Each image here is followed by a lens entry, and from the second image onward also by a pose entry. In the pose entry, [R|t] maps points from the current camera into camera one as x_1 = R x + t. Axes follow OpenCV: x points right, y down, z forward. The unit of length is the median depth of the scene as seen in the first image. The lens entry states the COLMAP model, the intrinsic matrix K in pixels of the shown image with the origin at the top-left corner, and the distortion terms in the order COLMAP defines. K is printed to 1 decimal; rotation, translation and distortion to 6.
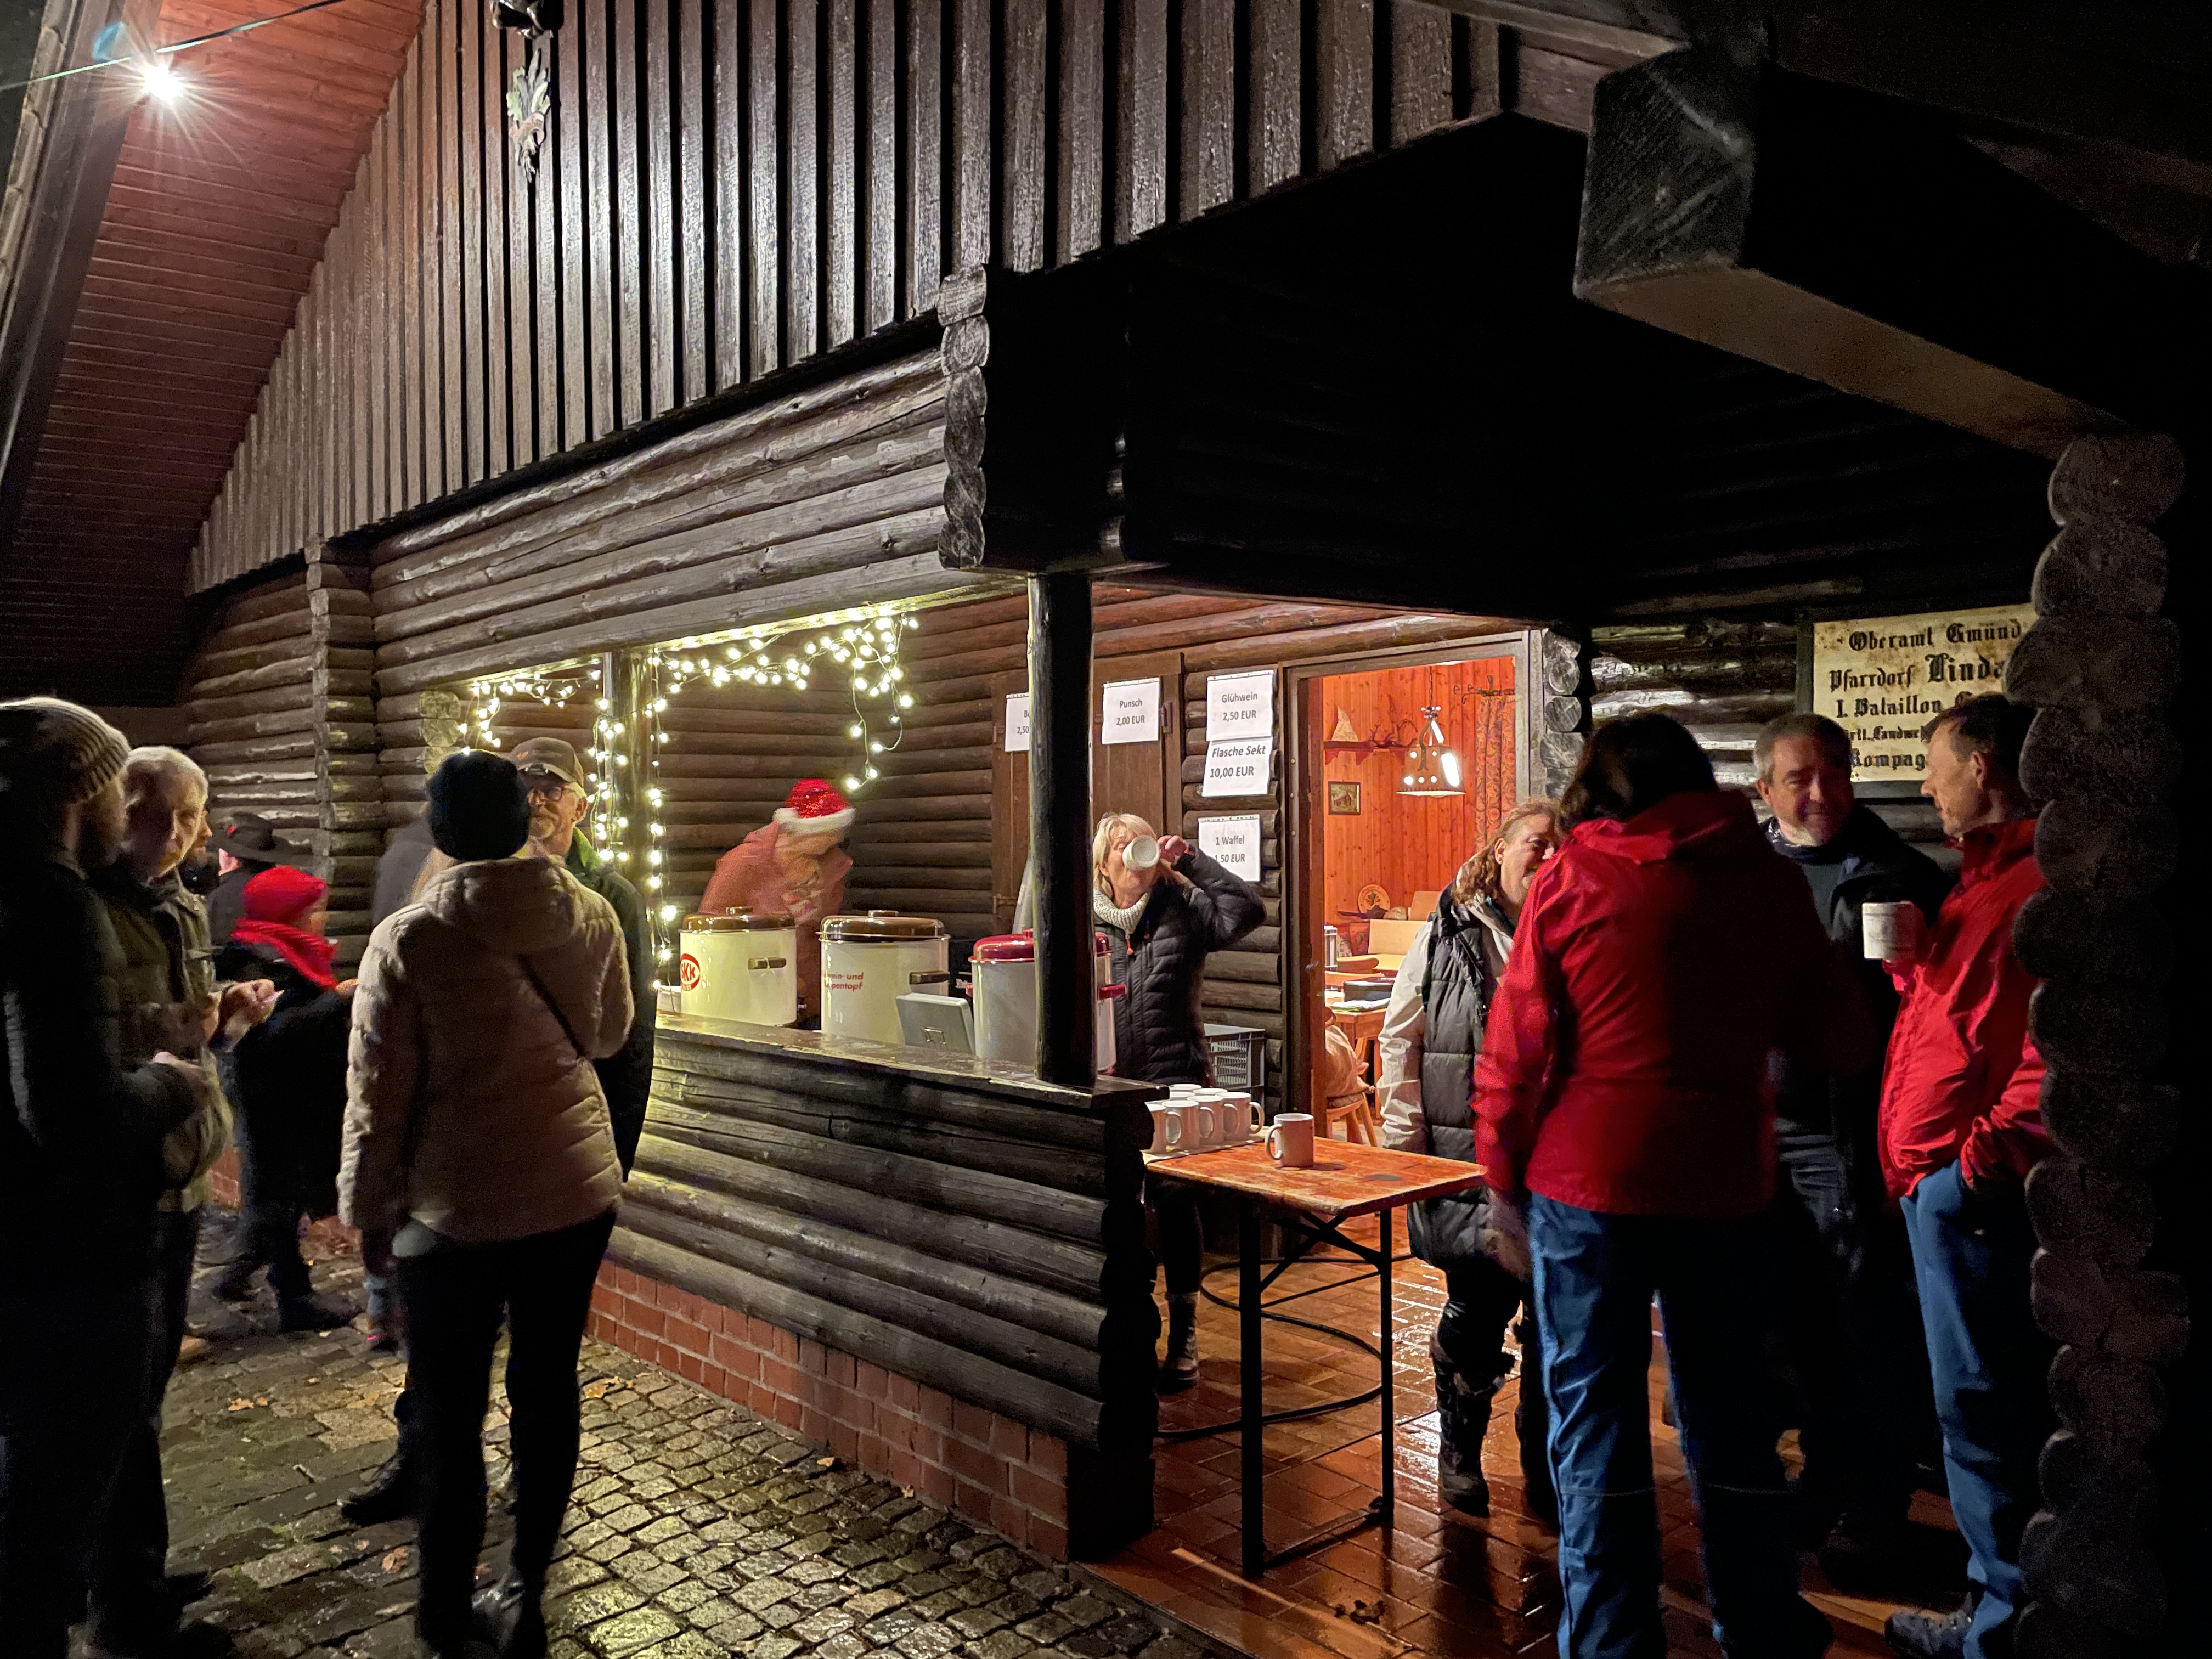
lens RADIAL K [[1639.8, 0, 1105.0], [0, 1639.8, 830.4], [0, 0, 1]] dist [0.073771, -0.089686]
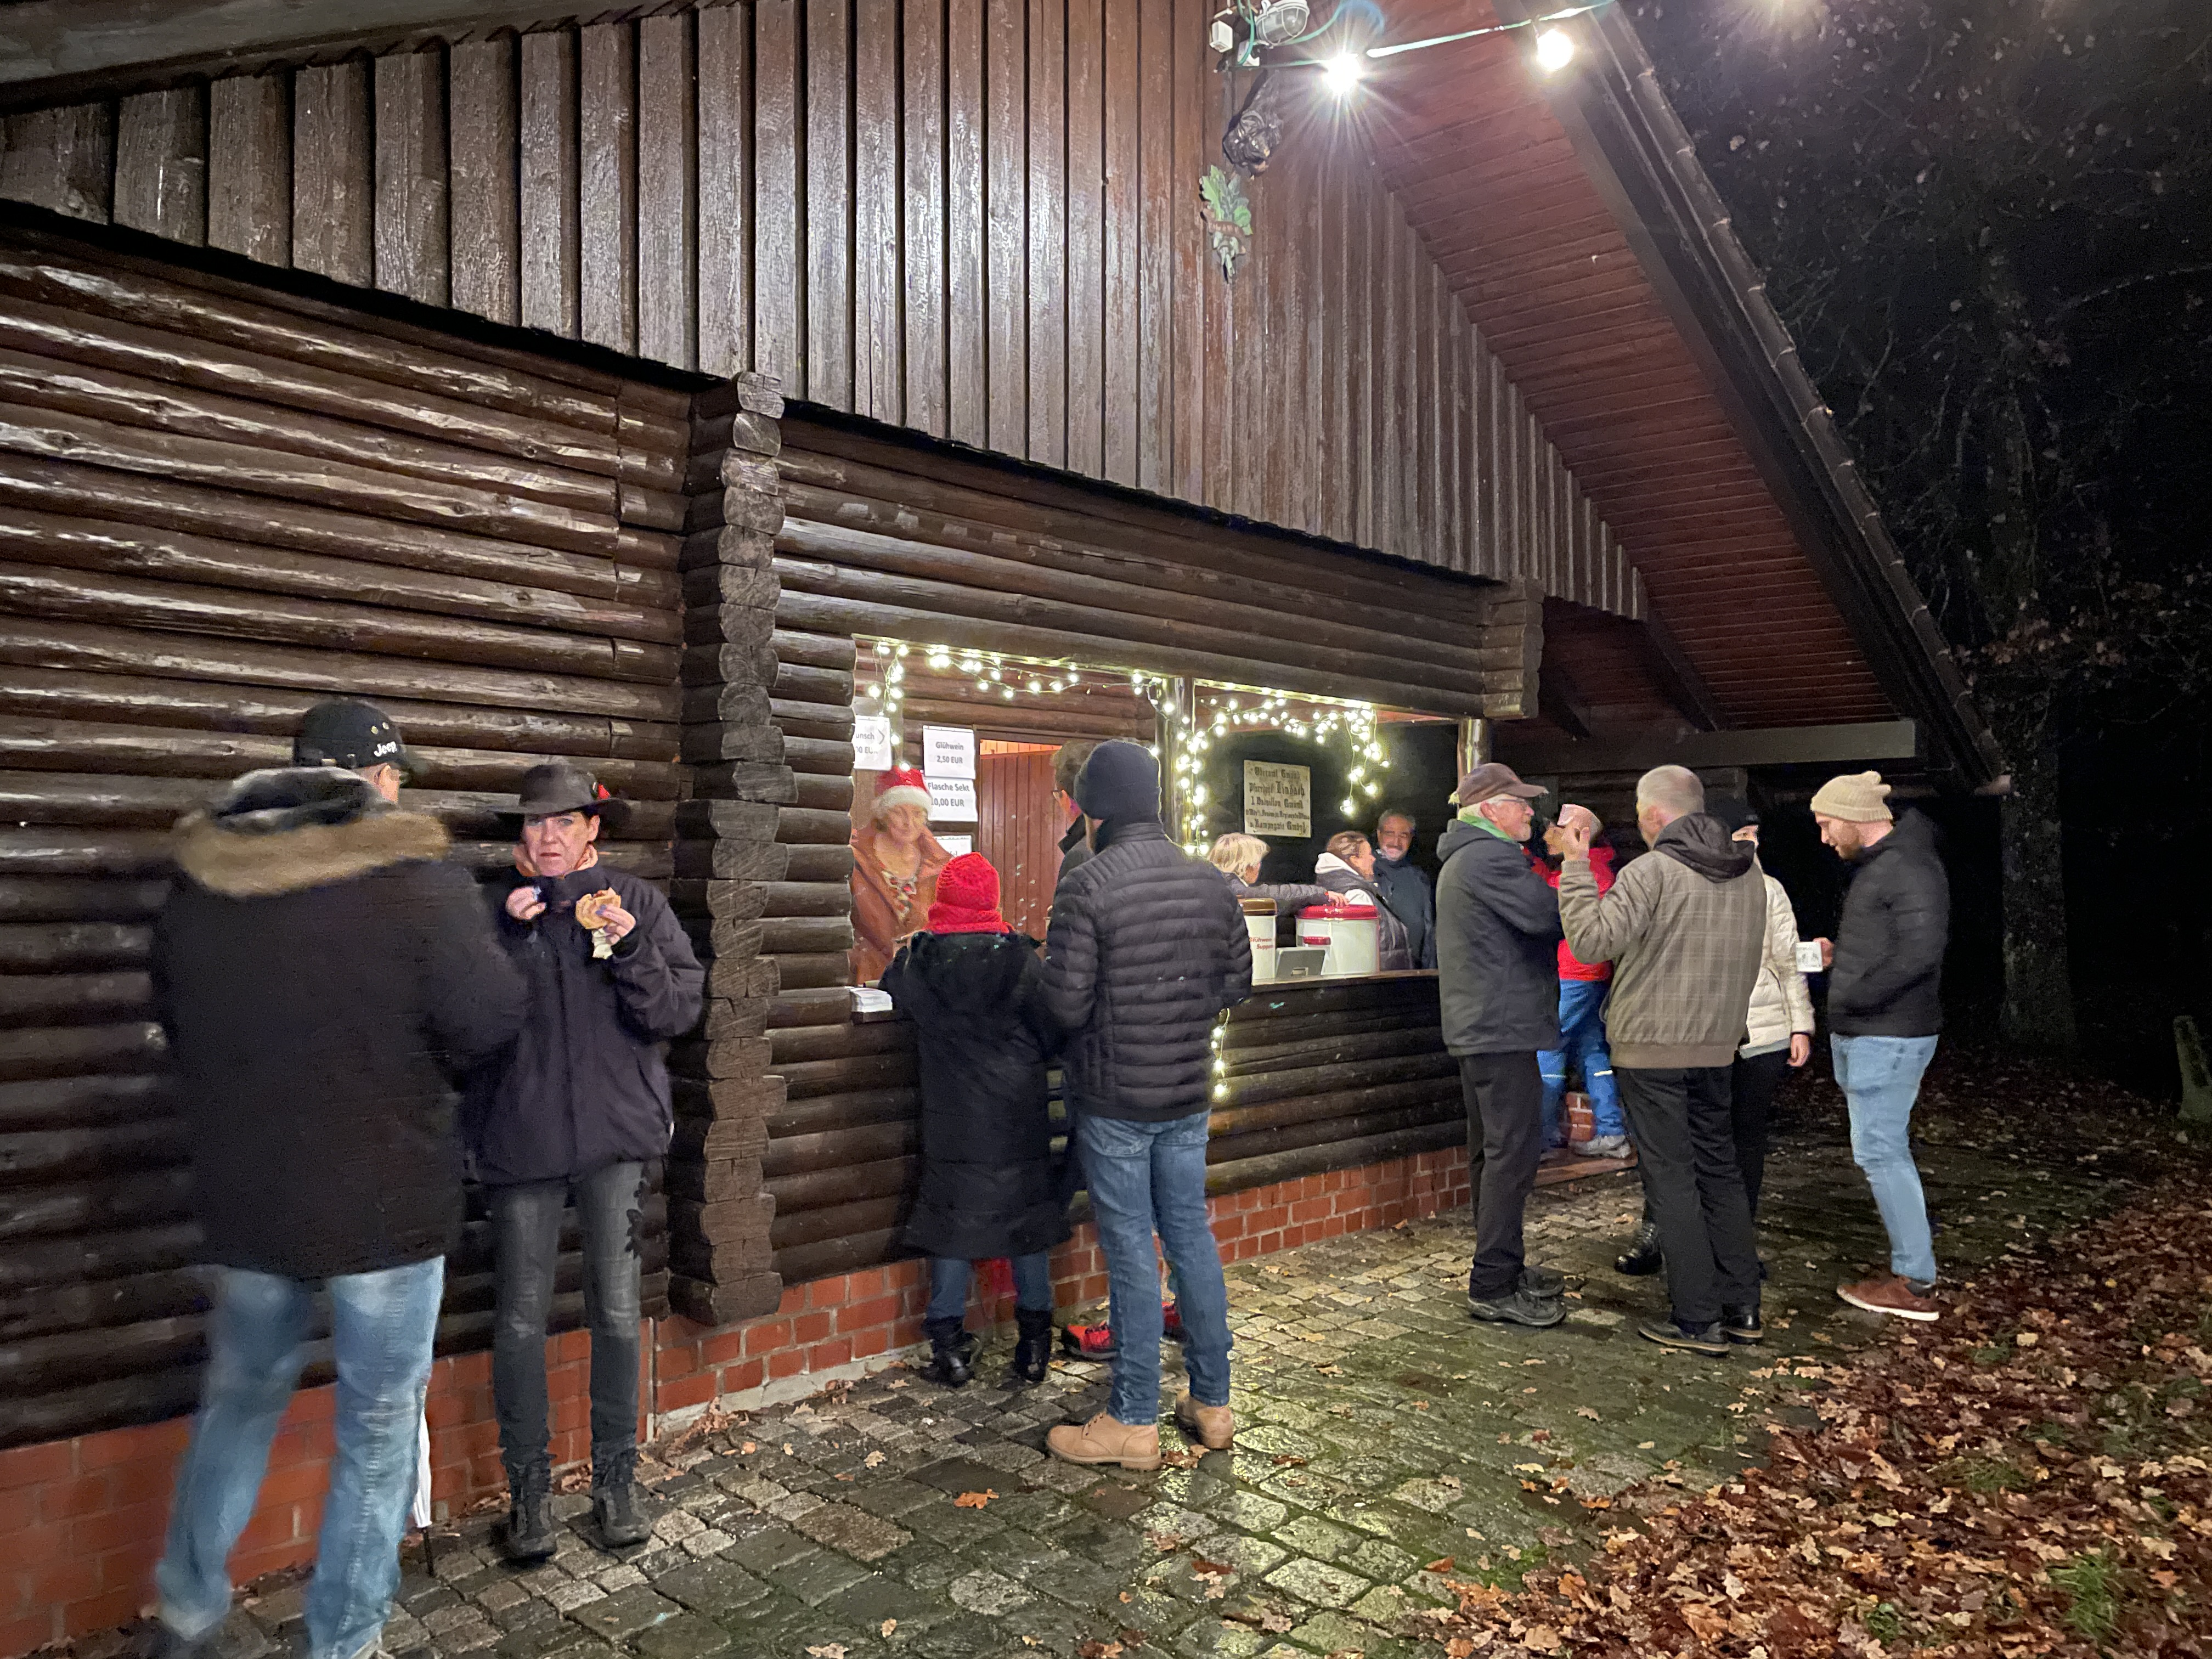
lens RADIAL K [[1639.8, 0, 1105.5], [0, 1639.8, 831.7], [0, 0, 1]] dist [0.073771, -0.089686]
pose [[-0.069045, 0.043471, 0.996666, -1.263375], [0.001889, 0.999054, -0.043444, 0.046310], [-0.997612, -0.001117, -0.069062, 0.982721]]
